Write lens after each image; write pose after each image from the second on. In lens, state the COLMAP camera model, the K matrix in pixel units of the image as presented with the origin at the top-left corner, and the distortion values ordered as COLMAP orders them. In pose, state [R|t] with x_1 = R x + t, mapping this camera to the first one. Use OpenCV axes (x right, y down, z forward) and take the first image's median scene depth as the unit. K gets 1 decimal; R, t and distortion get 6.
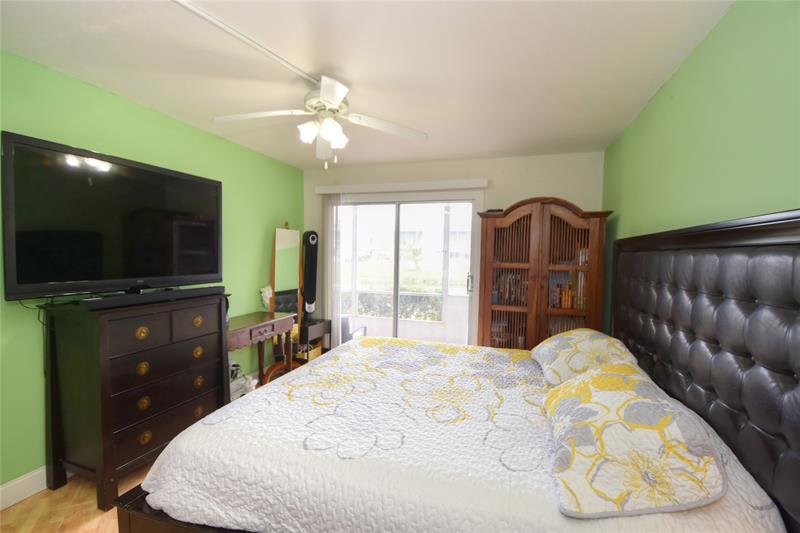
lens RADIAL K [[359.2, 0, 400.6], [0, 359.2, 274.8], [0, 0, 1]] dist [0.013957, -0.021051]
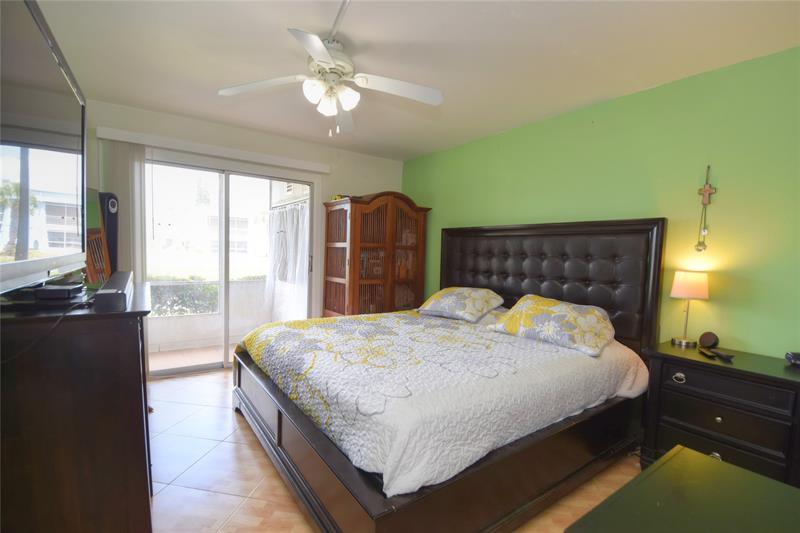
lens RADIAL K [[359.2, 0, 400.6], [0, 359.2, 274.8], [0, 0, 1]] dist [0.013957, -0.021051]
pose [[0.605833, -0.055904, 0.793625, -0.538061], [0.024530, 0.998366, 0.051601, 0.011687], [-0.795213, -0.011794, 0.606215, 0.177808]]
